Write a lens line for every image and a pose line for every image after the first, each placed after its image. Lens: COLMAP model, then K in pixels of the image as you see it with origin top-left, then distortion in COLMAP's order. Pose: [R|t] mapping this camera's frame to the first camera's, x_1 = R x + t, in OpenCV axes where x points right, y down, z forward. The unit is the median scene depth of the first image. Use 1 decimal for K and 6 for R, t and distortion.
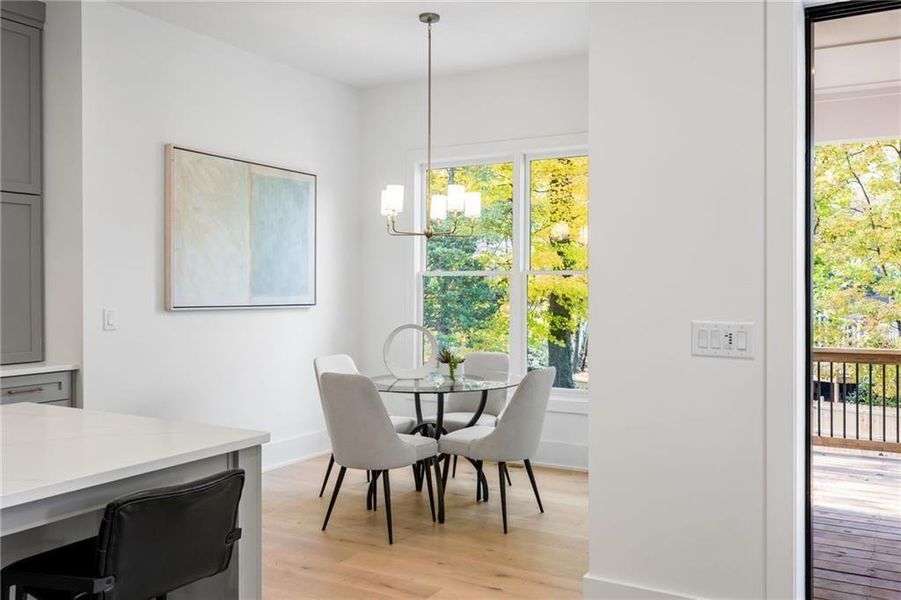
lens RADIAL K [[784.4, 0, 453.5], [0, 784.4, 298.8], [0, 0, 1]] dist [-0.006368, -0.000325]
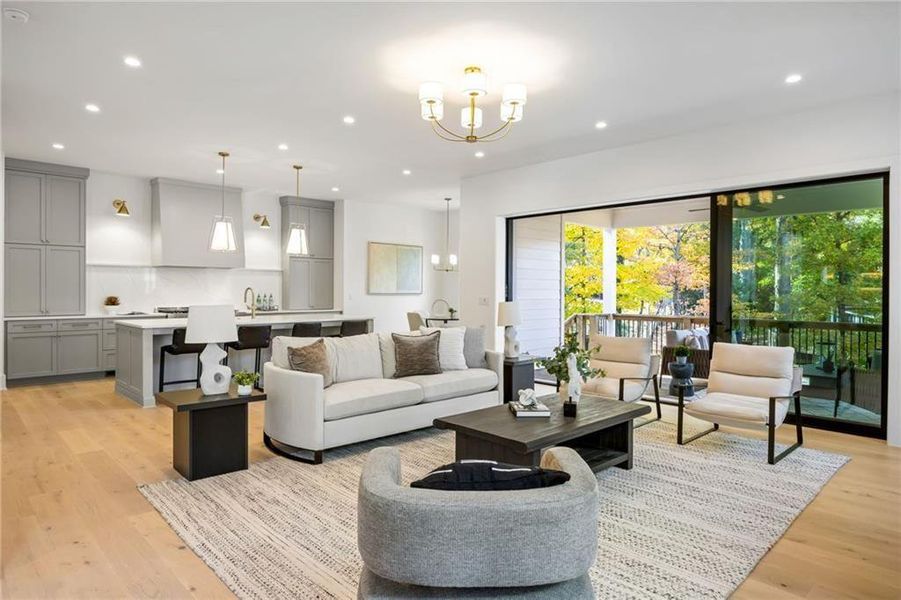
lens RADIAL K [[547.0, 0, 448.1], [0, 547.0, 295.1], [0, 0, 1]] dist [0.006668, 0.001395]
pose [[0.962635, 0.008944, -0.270653, 0.546735], [-0.009599, 0.999953, -0.001096, 0.017575], [0.270630, 0.003653, 0.962676, -1.049803]]
